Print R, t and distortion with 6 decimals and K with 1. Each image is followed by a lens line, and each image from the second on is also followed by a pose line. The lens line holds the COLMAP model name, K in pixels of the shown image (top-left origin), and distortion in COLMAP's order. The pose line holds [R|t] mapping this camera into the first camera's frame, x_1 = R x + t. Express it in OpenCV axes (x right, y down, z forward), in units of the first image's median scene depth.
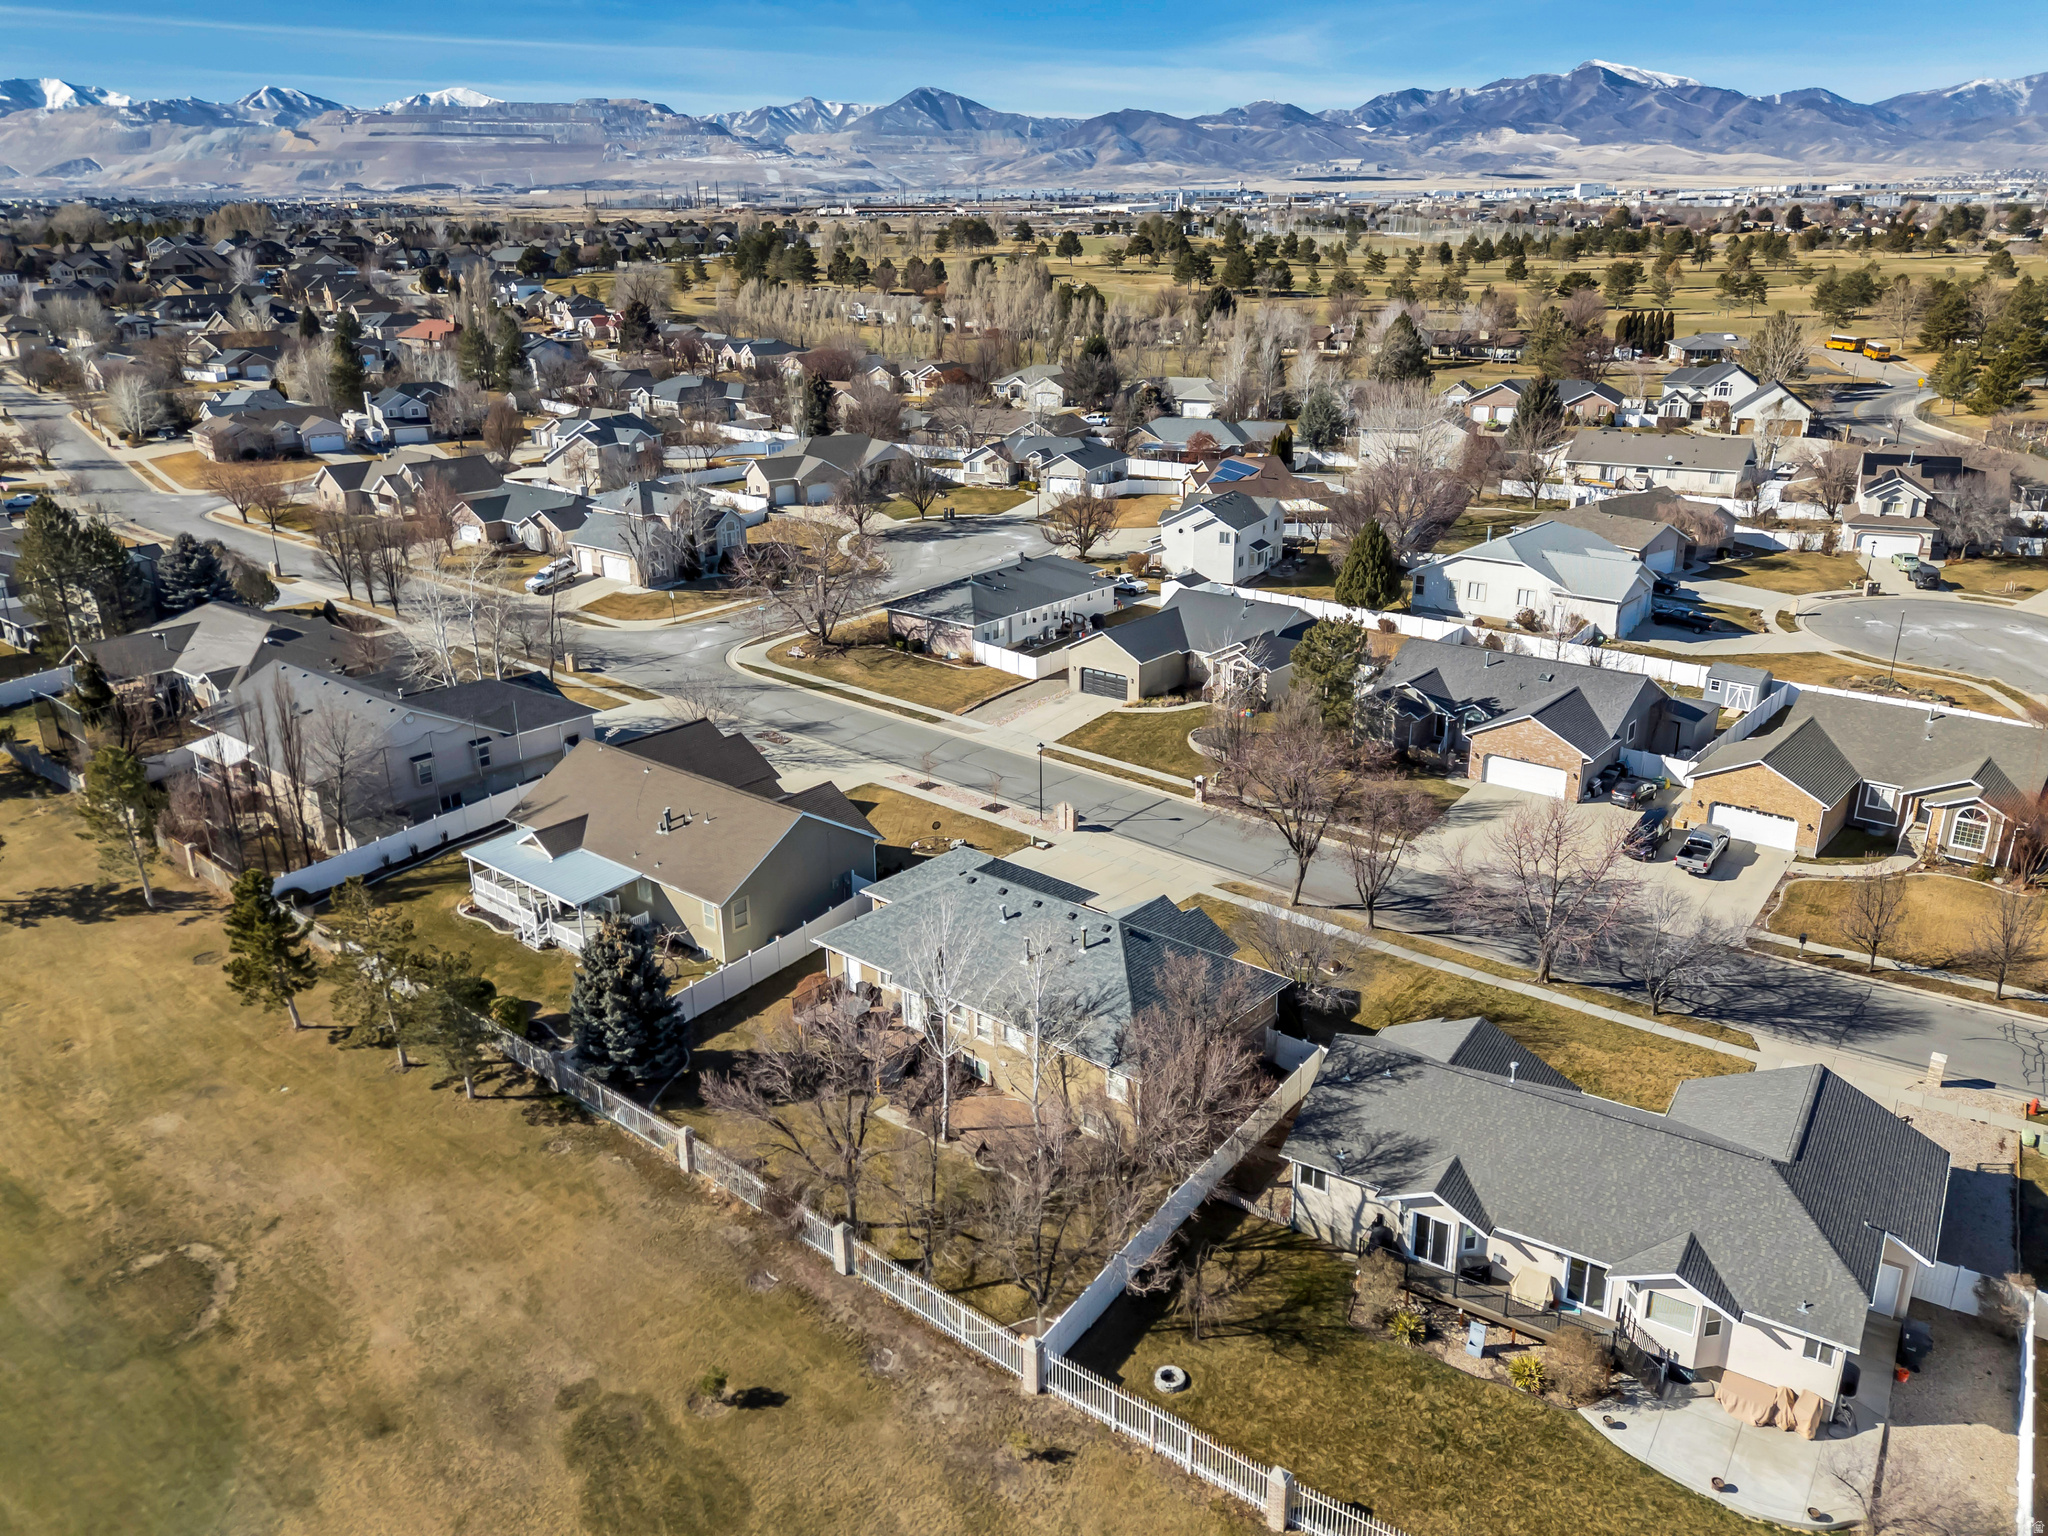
lens RADIAL K [[1479.5, 0, 1026.9], [0, 1479.5, 789.3], [0, 0, 1]] dist [0.085859, -0.068307]
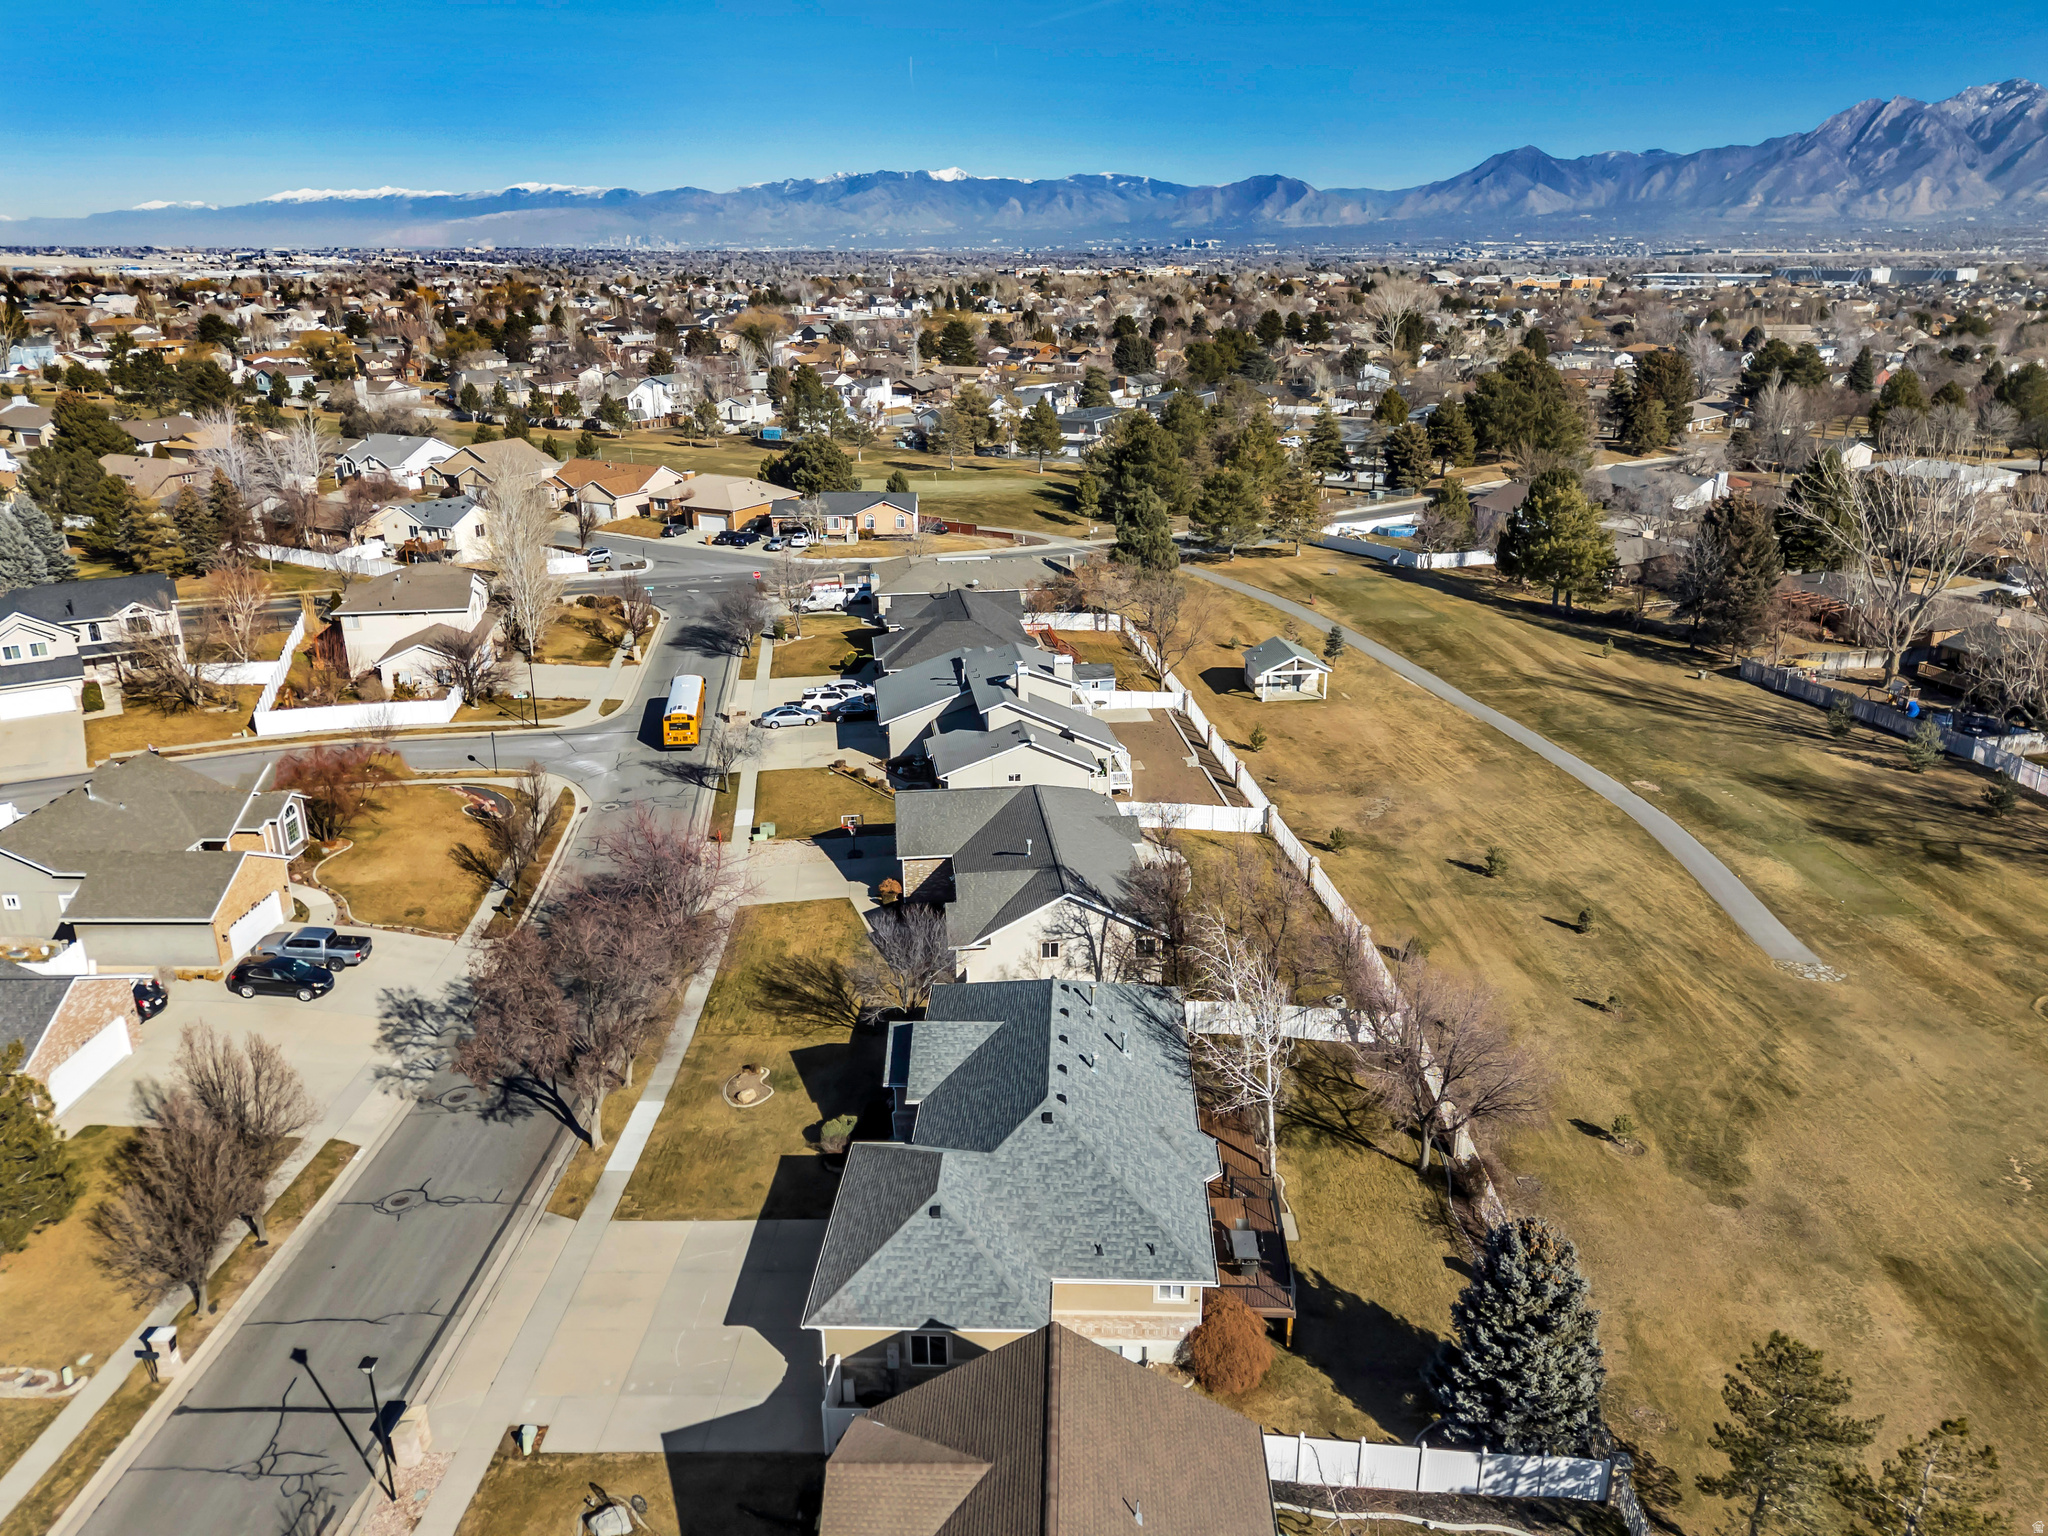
lens RADIAL K [[1491.0, 0, 1027.7], [0, 1491.0, 773.9], [0, 0, 1]] dist [0.085416, -0.079679]
pose [[-0.622539, -0.249294, 0.741820, -0.334523], [0.292298, 0.805236, 0.515904, -0.285280], [-0.725952, 0.538003, -0.428422, 0.766142]]
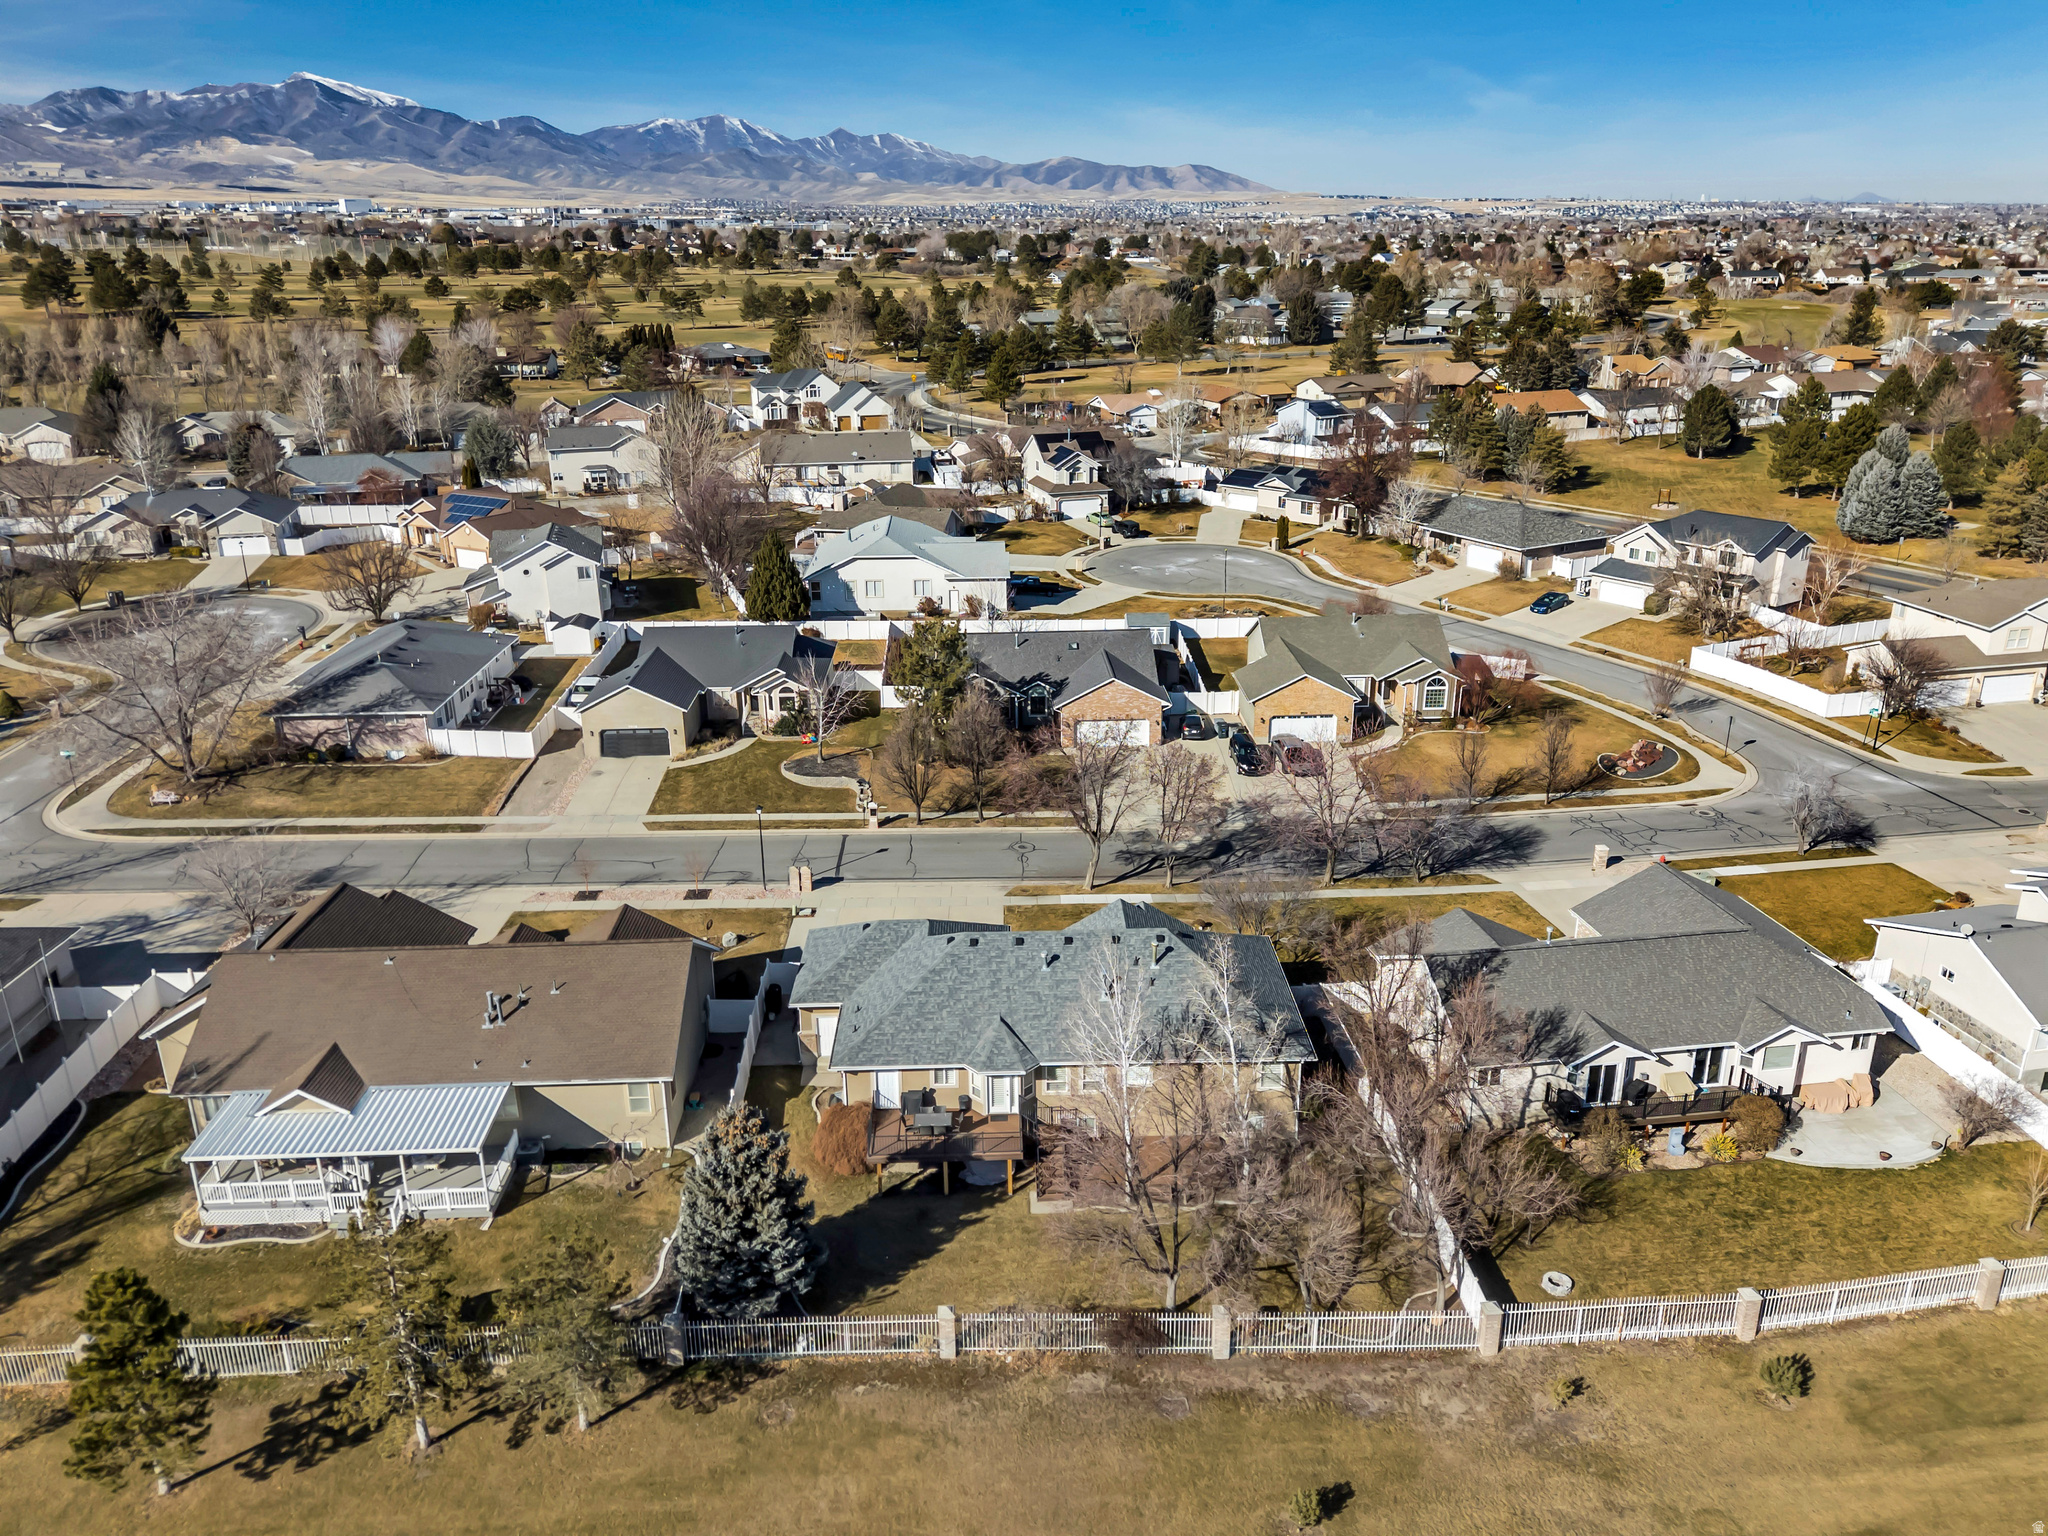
lens RADIAL K [[1491.0, 0, 1027.7], [0, 1491.0, 773.9], [0, 0, 1]] dist [0.085416, -0.079679]
pose [[0.740911, -0.226620, 0.632213, -0.351281], [0.239771, 0.968570, 0.066194, -0.056560], [-0.627344, 0.102543, 0.771962, 0.156523]]
